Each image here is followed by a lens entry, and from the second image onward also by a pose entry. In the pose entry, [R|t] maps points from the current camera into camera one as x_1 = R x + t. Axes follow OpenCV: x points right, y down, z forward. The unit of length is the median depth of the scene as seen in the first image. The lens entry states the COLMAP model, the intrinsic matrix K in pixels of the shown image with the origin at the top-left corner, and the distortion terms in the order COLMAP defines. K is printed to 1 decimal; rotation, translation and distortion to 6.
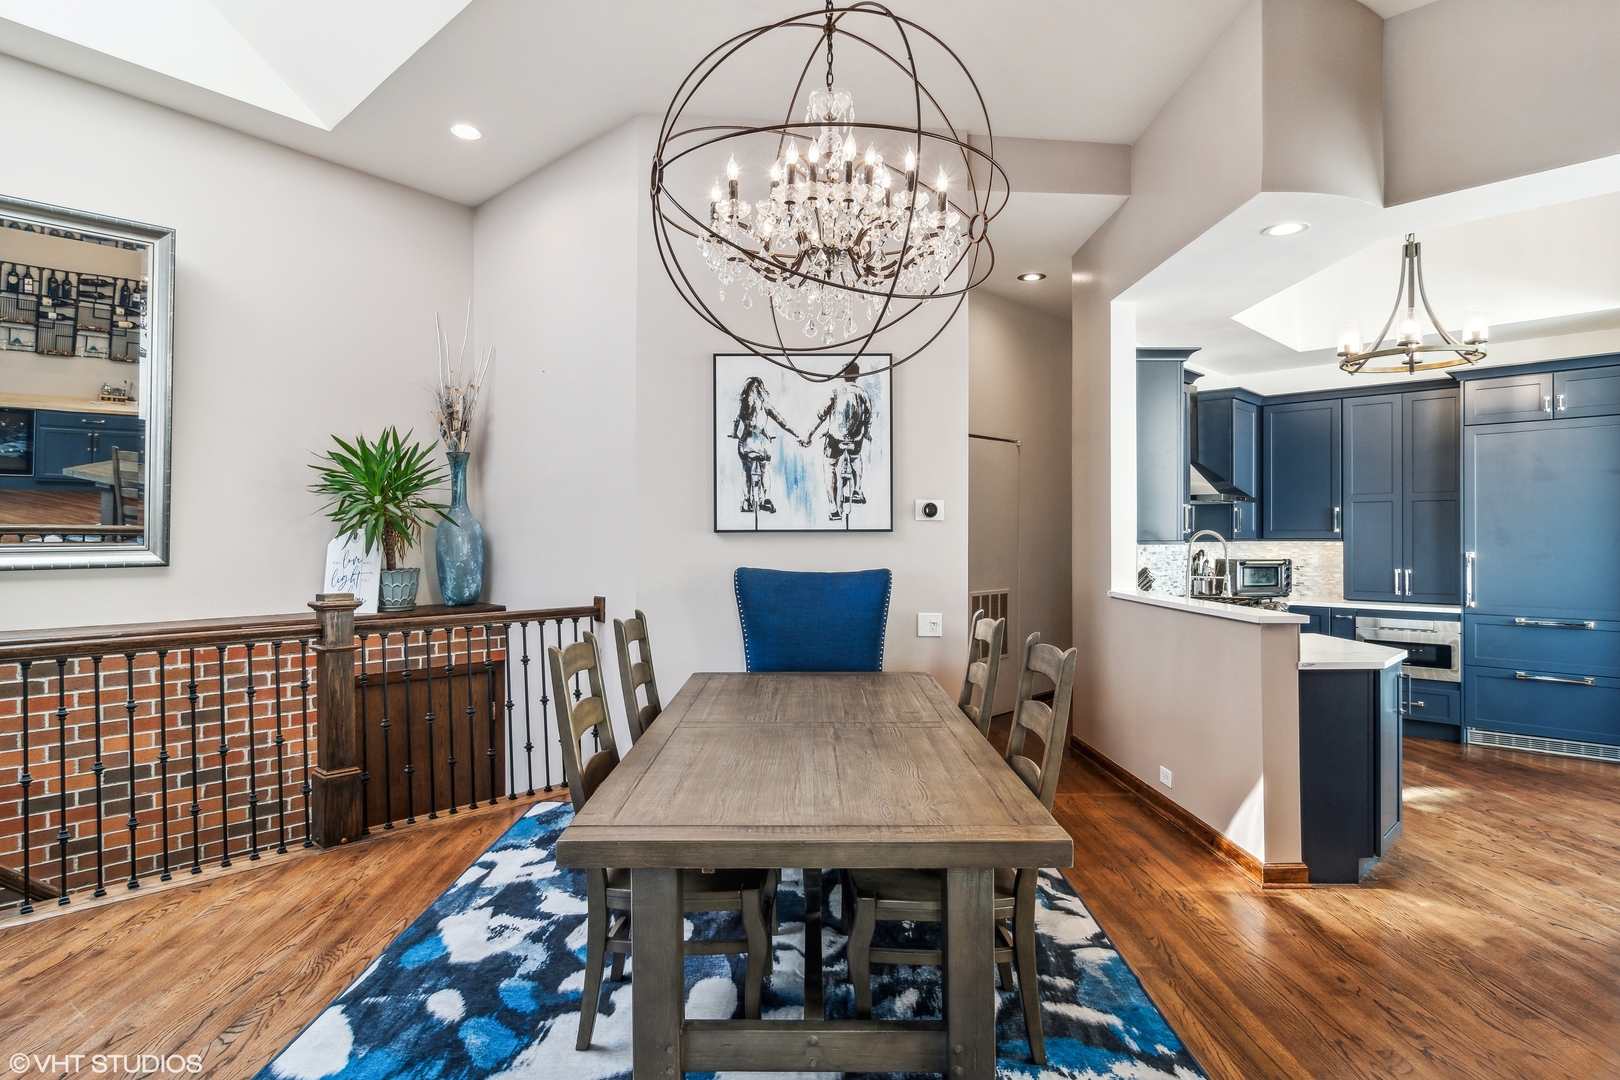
lens RADIAL K [[881.5, 0, 793.4], [0, 881.5, 538.7], [0, 0, 1]] dist [-0.001494, 0.001742]
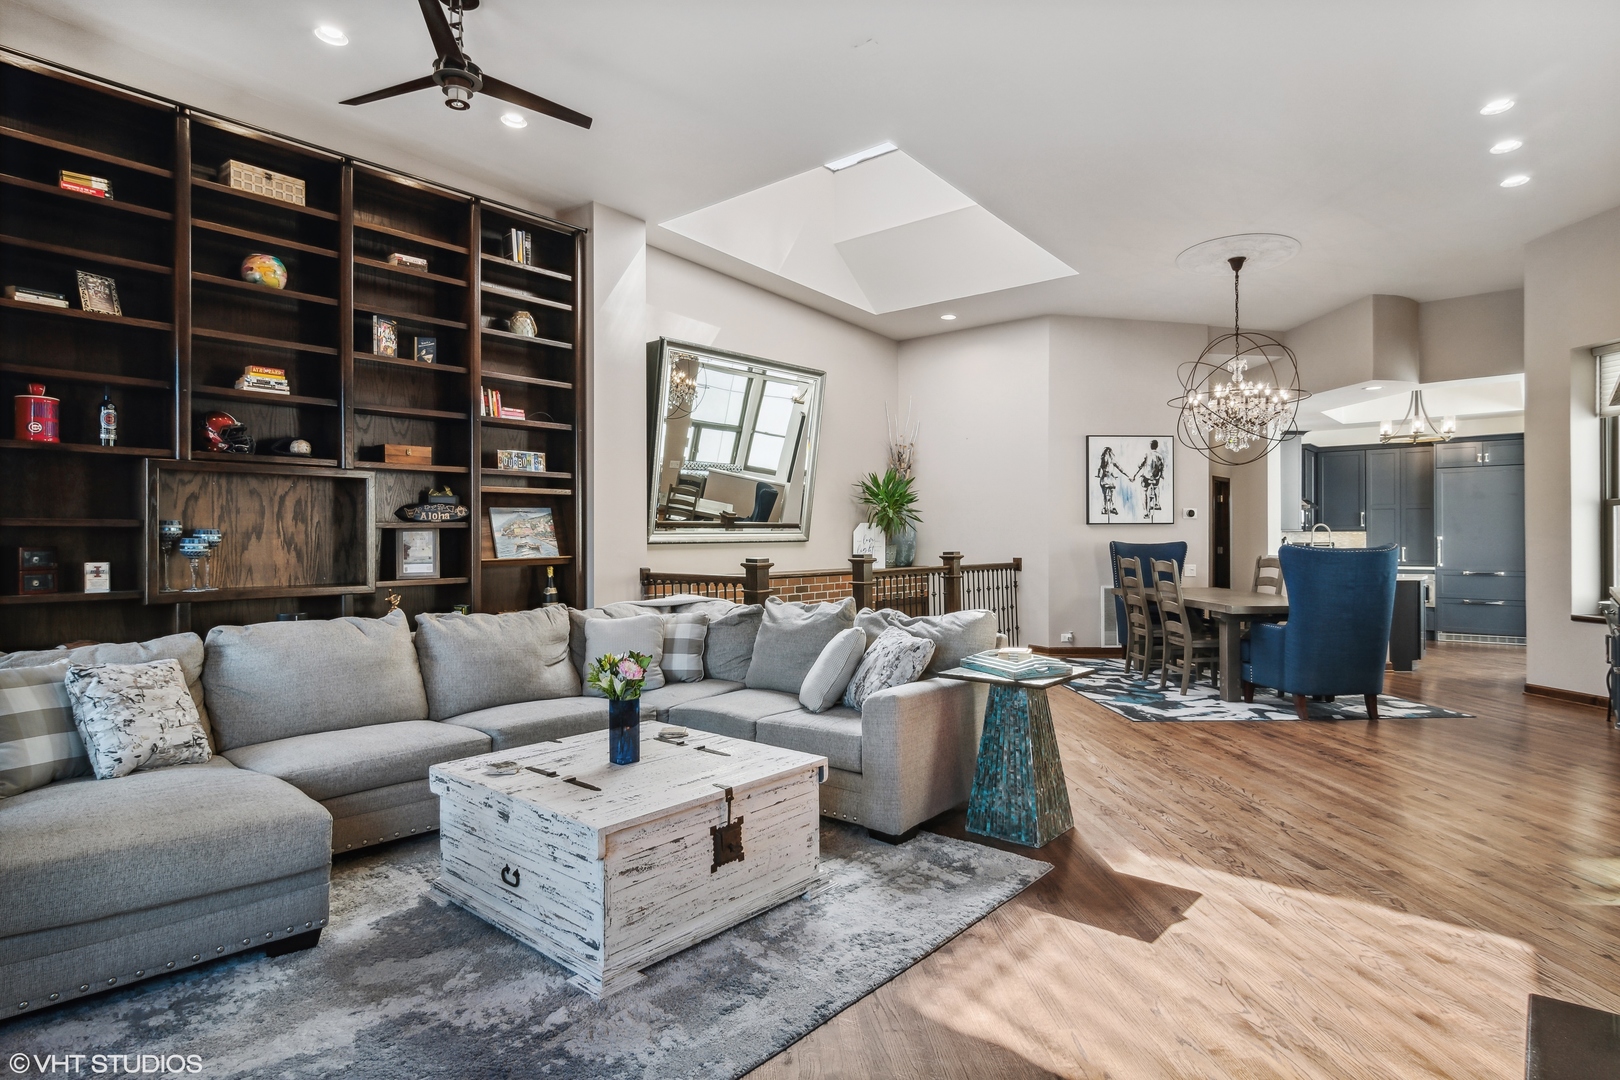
lens RADIAL K [[881.5, 0, 809.1], [0, 881.5, 538.9], [0, 0, 1]] dist [-0.001494, 0.001742]
pose [[0.997908, 0.000324, 0.064653, -0.854615], [-0.000132, 0.999996, -0.002961, 0.032486], [-0.064654, 0.002946, 0.997903, -0.965044]]
